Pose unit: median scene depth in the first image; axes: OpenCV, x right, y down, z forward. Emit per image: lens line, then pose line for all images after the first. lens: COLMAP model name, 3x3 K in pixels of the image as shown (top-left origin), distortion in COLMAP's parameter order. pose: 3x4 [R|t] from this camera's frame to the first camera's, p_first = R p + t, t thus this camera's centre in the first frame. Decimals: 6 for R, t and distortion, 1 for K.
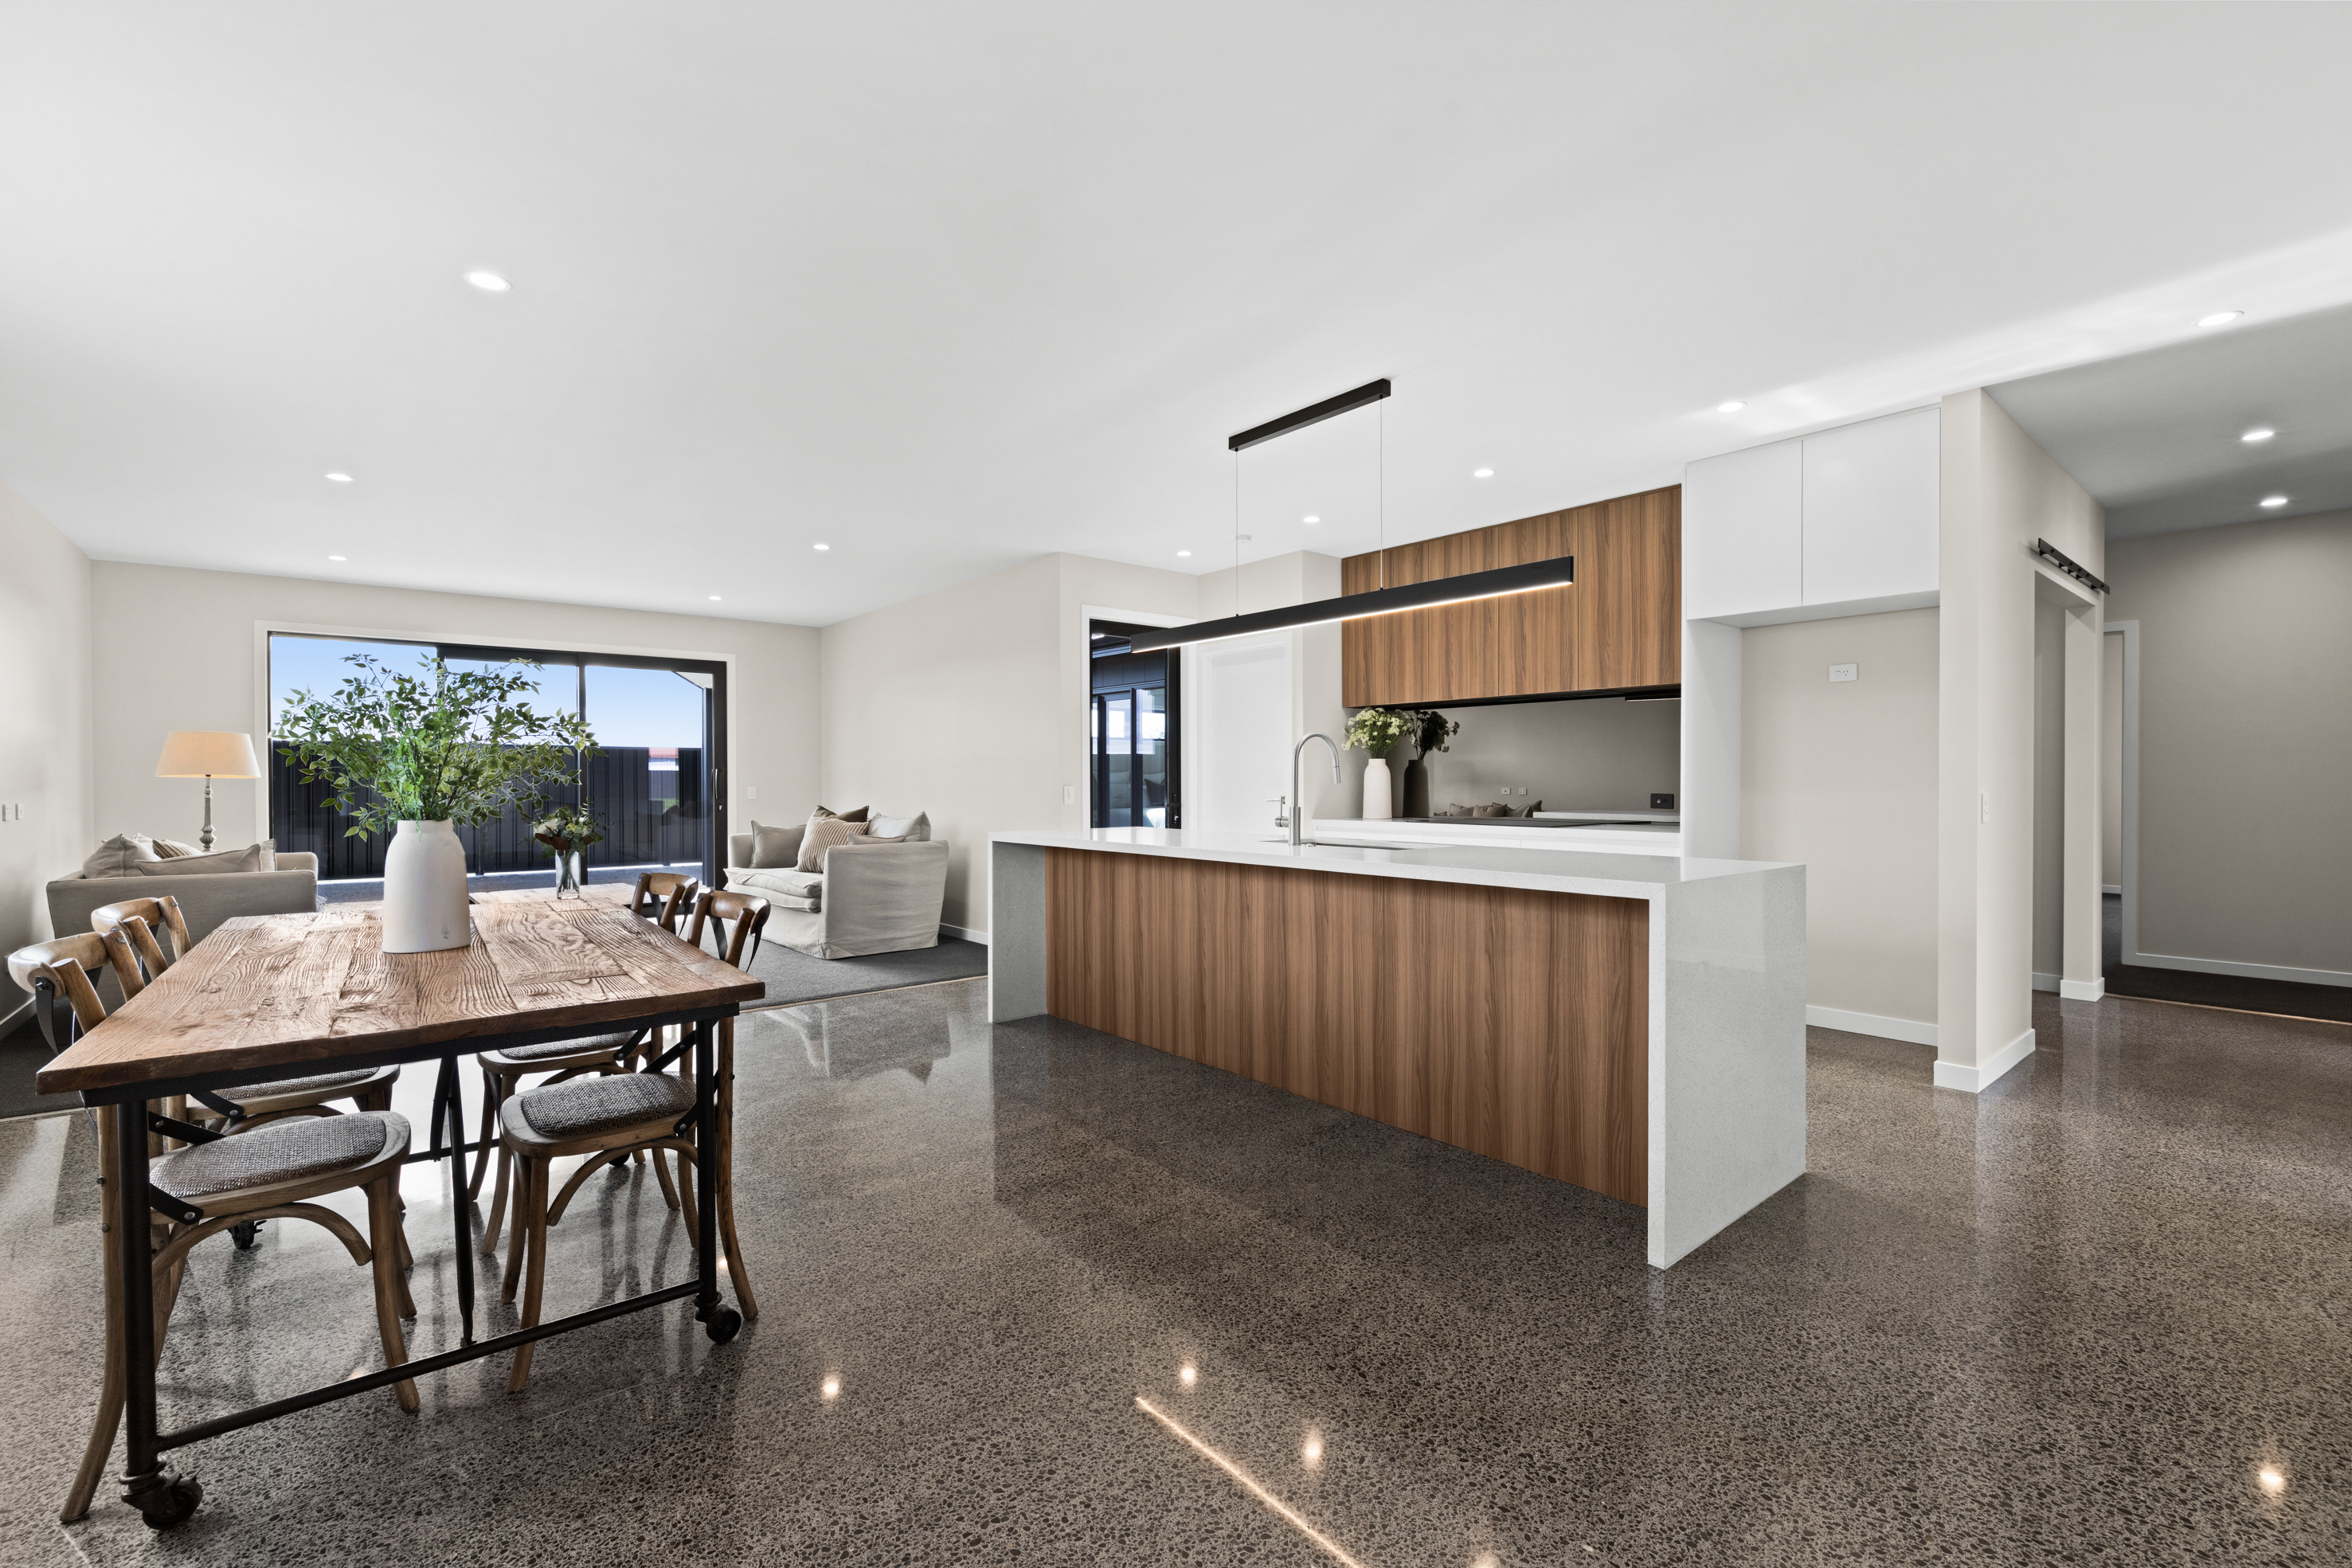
lens RADIAL K [[1019.6, 0, 1167.8], [0, 1019.6, 800.5], [0, 0, 1]] dist [-0.006875, -0.000298]
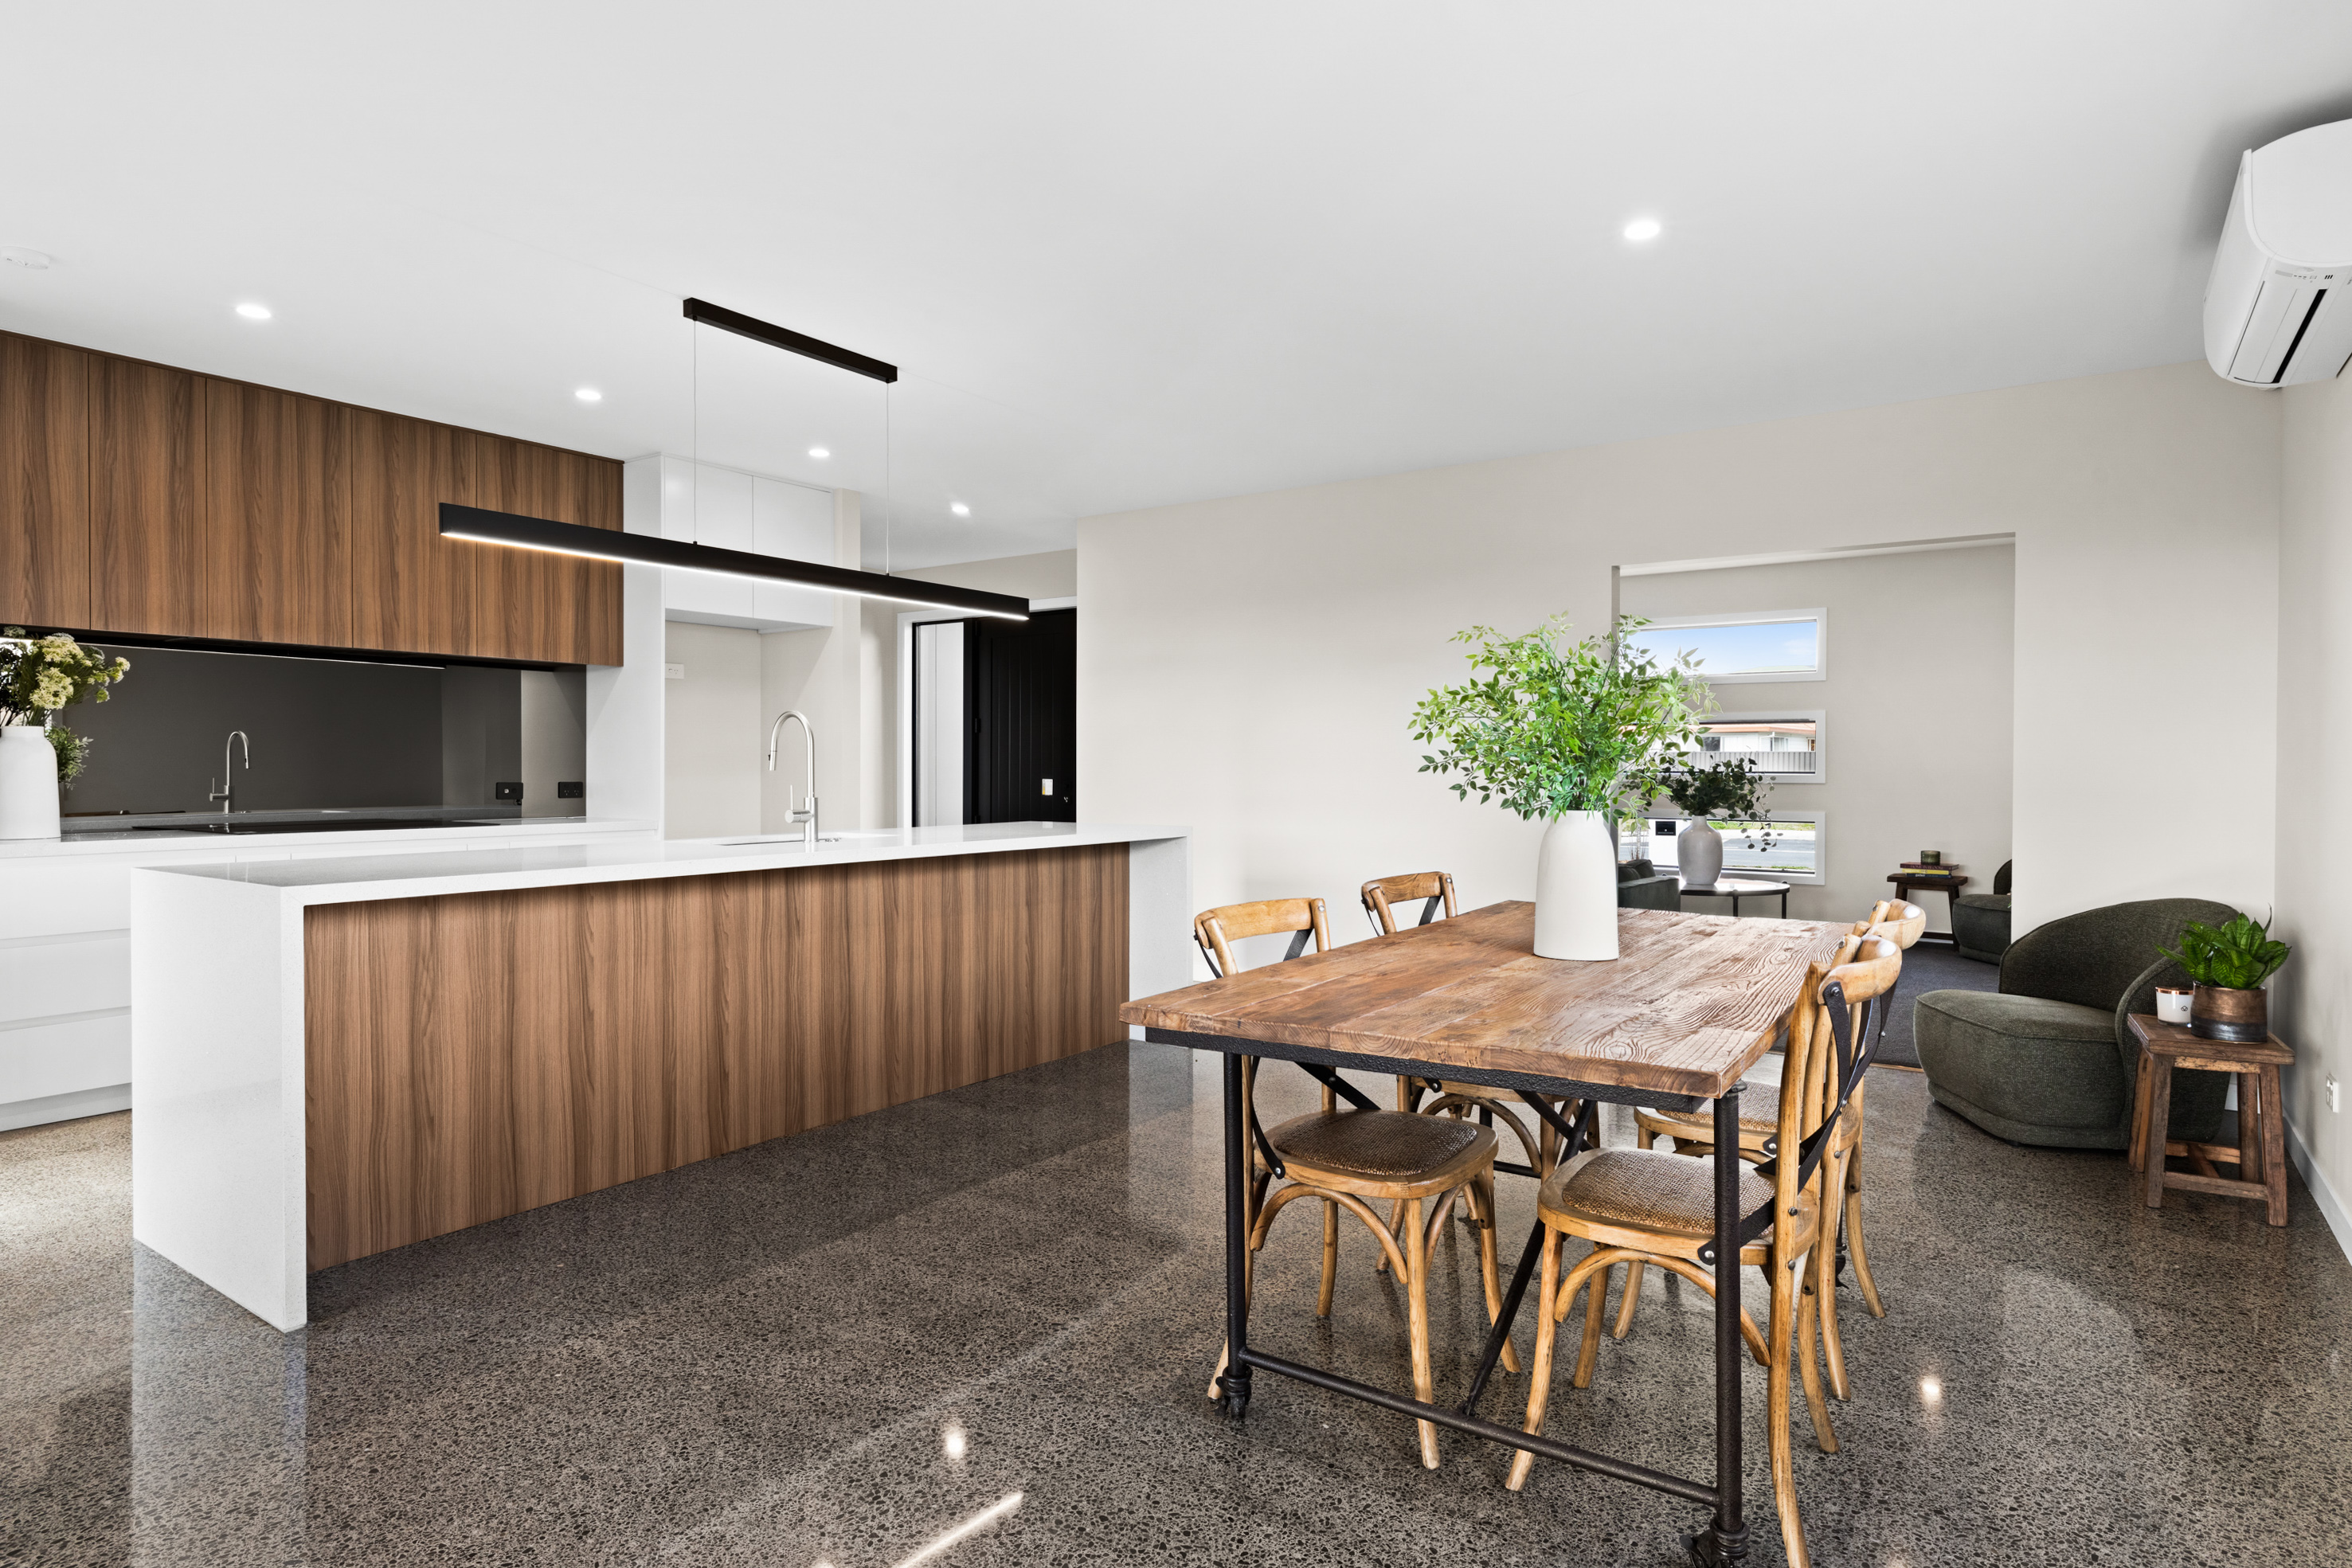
lens RADIAL K [[1271.0, 0, 1231.3], [0, 1271.0, 781.1], [0, 0, 1]] dist [-0.005376, 0.000650]
pose [[-0.295165, -0.008864, 0.955405, -0.783730], [0.019703, 0.999688, 0.015362, -0.012936], [-0.955243, 0.023358, -0.294898, 0.764349]]
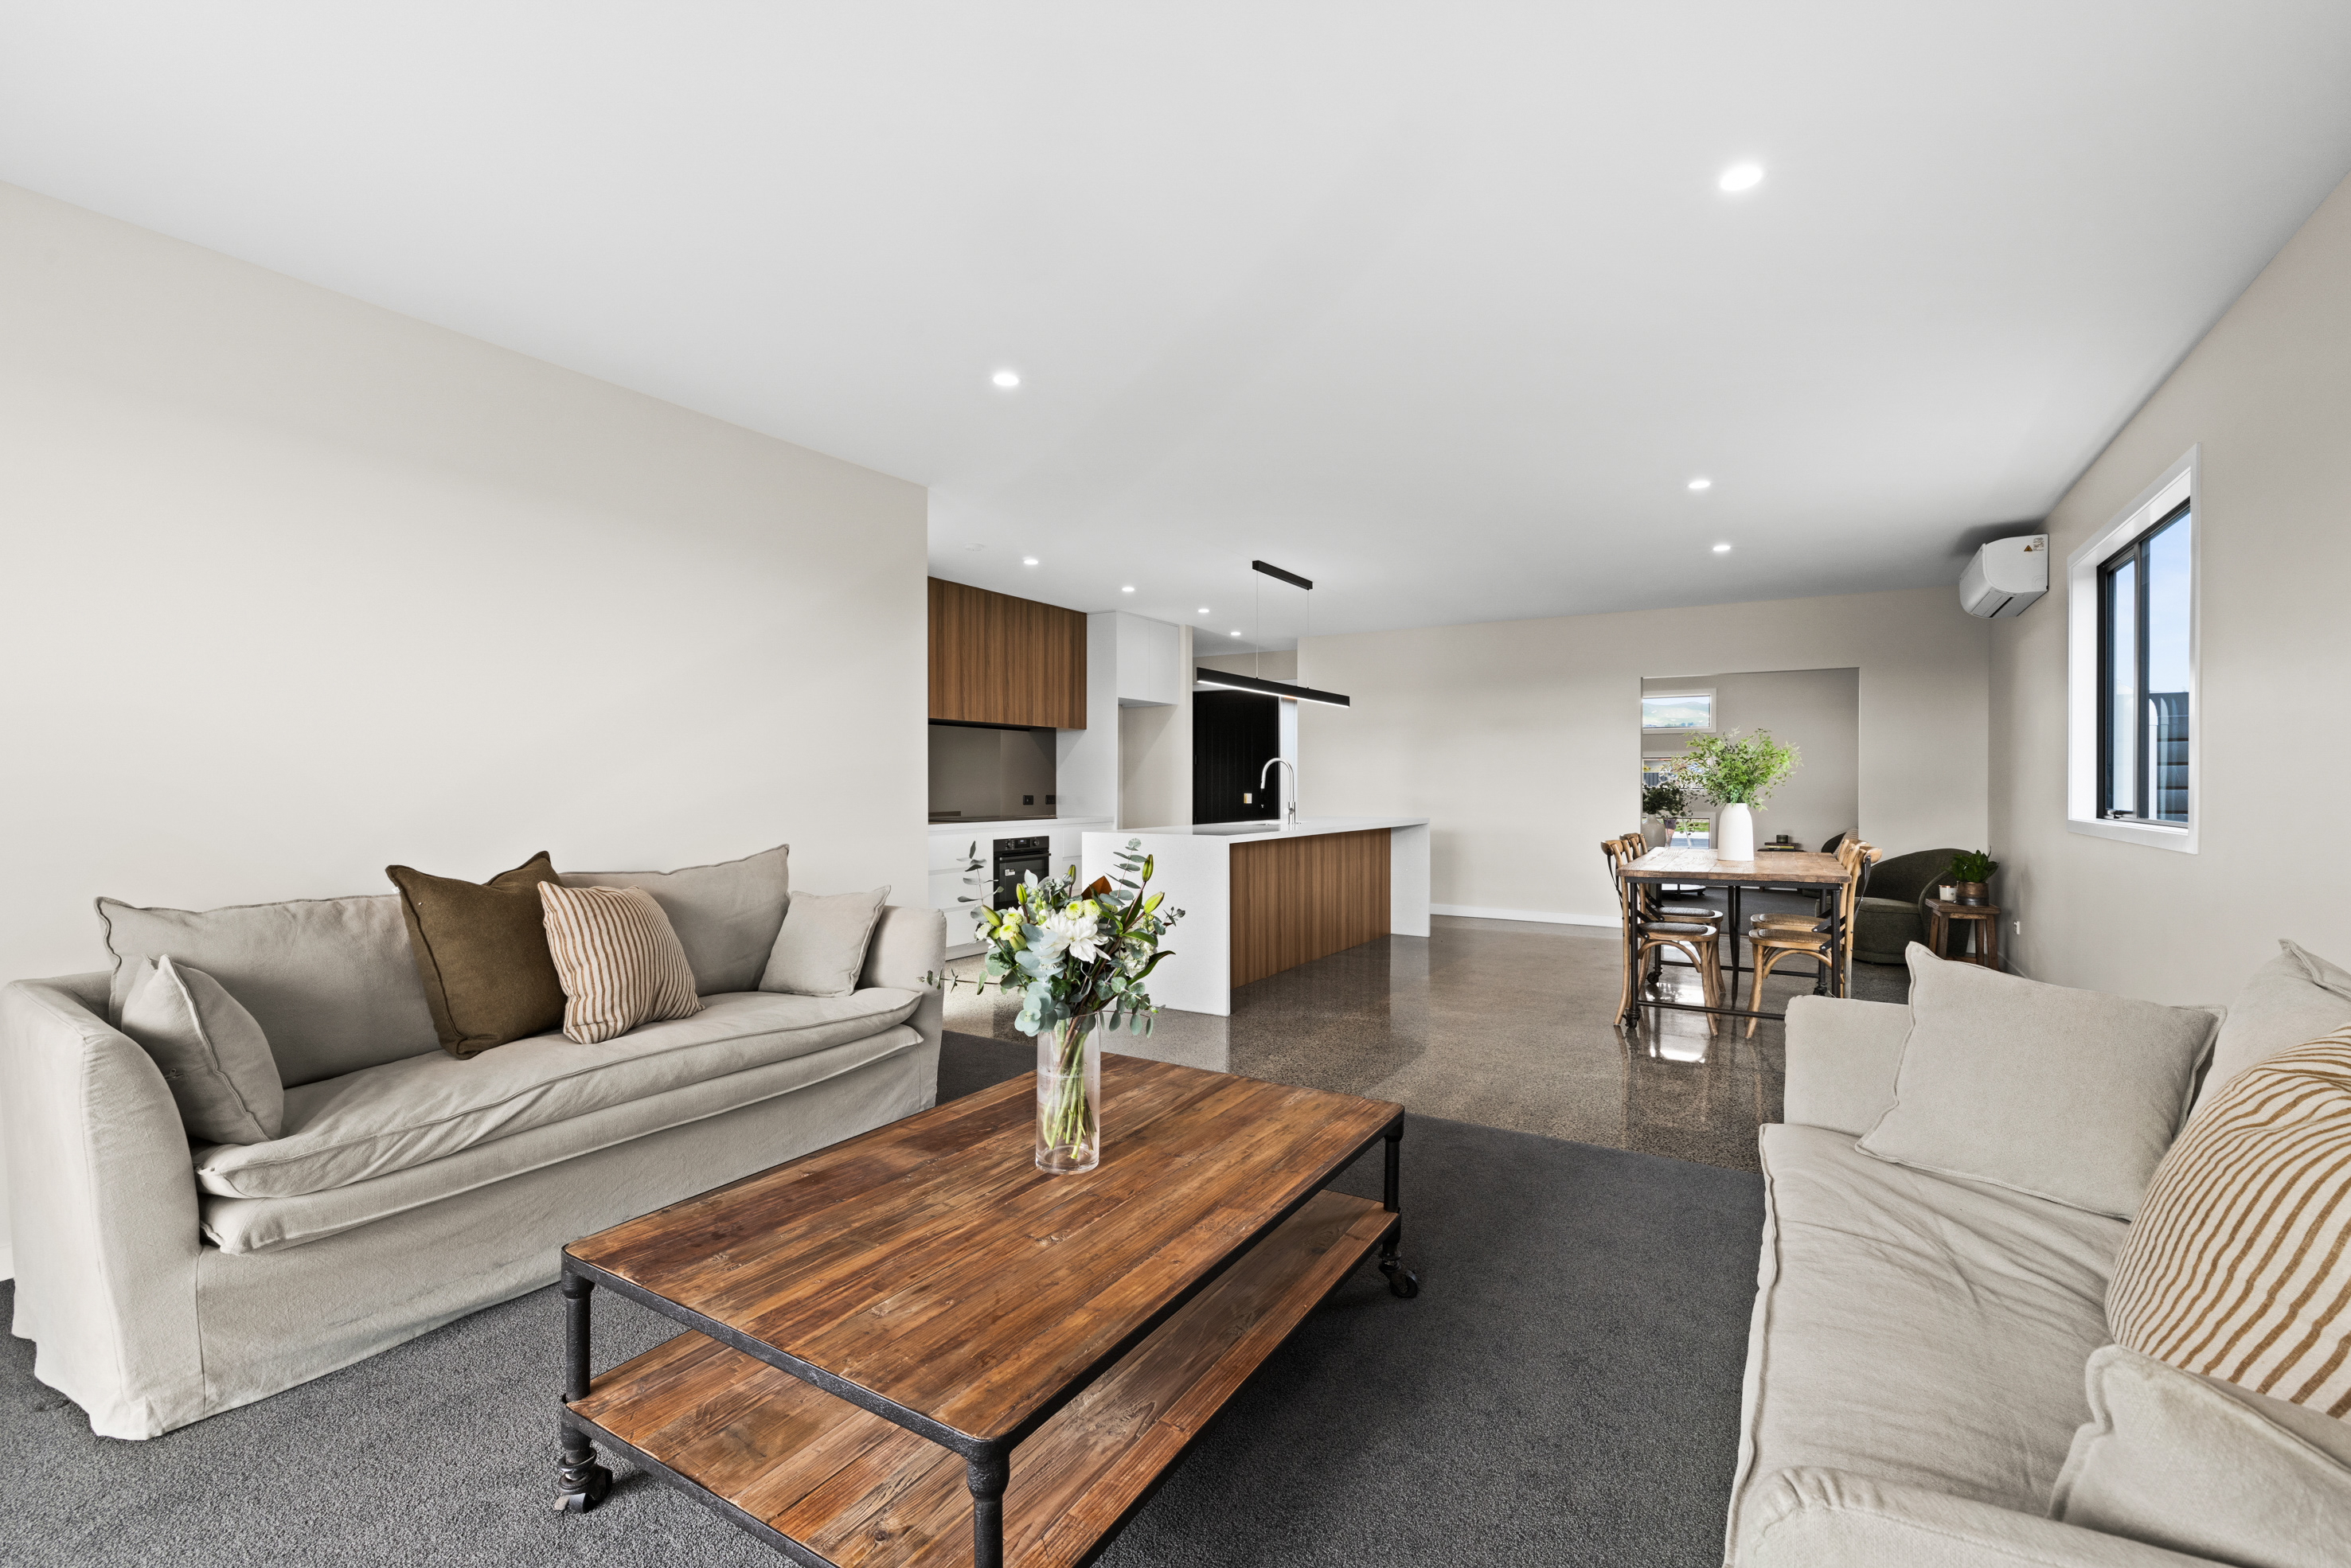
lens RADIAL K [[1071.9, 0, 1191.6], [0, 1071.9, 788.4], [0, 0, 1]] dist [0.002396, -0.000062]
pose [[-0.351038, -0.001541, 0.936360, -1.185557], [0.022389, 0.999699, 0.010038, -0.029886], [-0.936094, 0.024488, -0.350897, 1.405053]]
